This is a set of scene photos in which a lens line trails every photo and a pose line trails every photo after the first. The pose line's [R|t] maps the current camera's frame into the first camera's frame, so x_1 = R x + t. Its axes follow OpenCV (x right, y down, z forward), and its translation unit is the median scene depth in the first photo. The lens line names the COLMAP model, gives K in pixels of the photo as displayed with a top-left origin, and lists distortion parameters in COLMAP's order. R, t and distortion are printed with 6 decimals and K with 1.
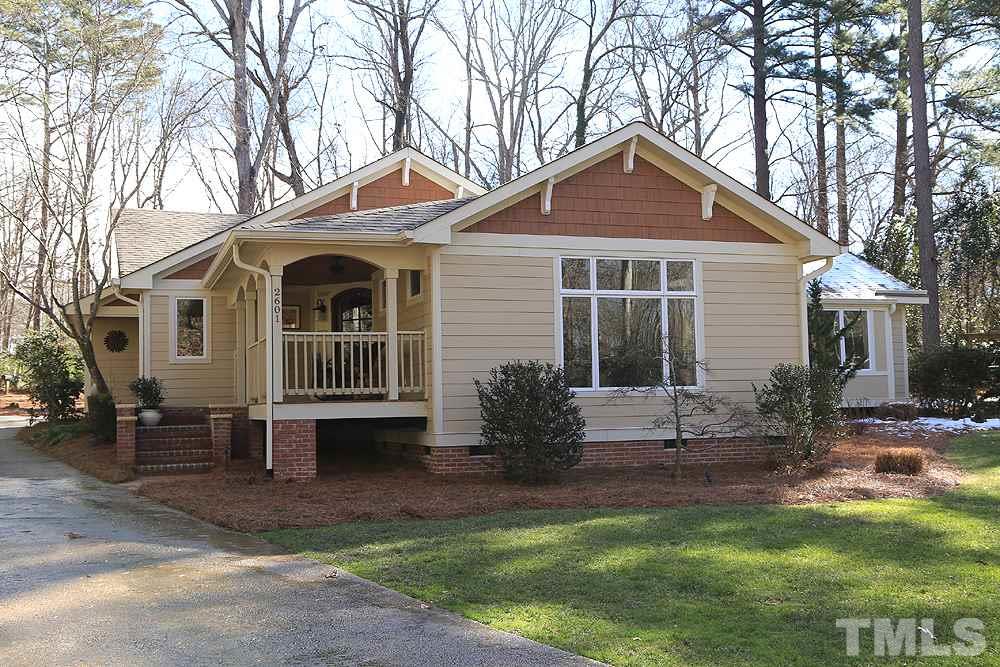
lens RADIAL K [[1039.1, 0, 500.0], [0, 1039.1, 333.5], [0, 0, 1]] dist [0.007047, -0.002794]
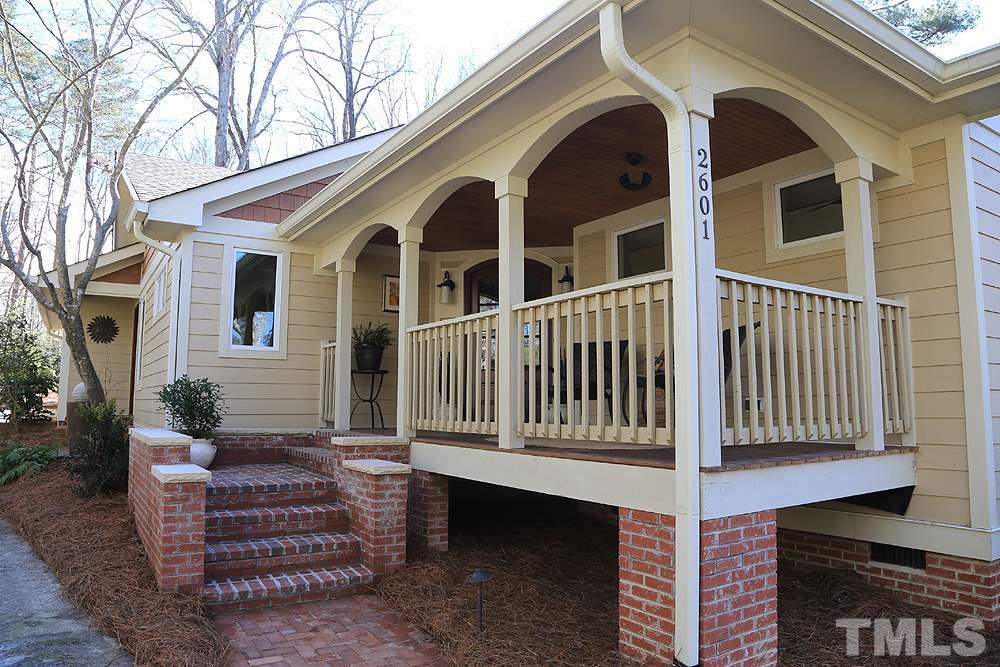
lens RADIAL K [[675.5, 0, 500.0], [0, 675.5, 333.5], [0, 0, 1]] dist [-0.083008, 0.002892]
pose [[0.972924, 0.050042, 0.225643, -0.283412], [-0.041585, 0.998248, -0.042081, 0.028709], [-0.227354, 0.031559, 0.973301, 0.675447]]
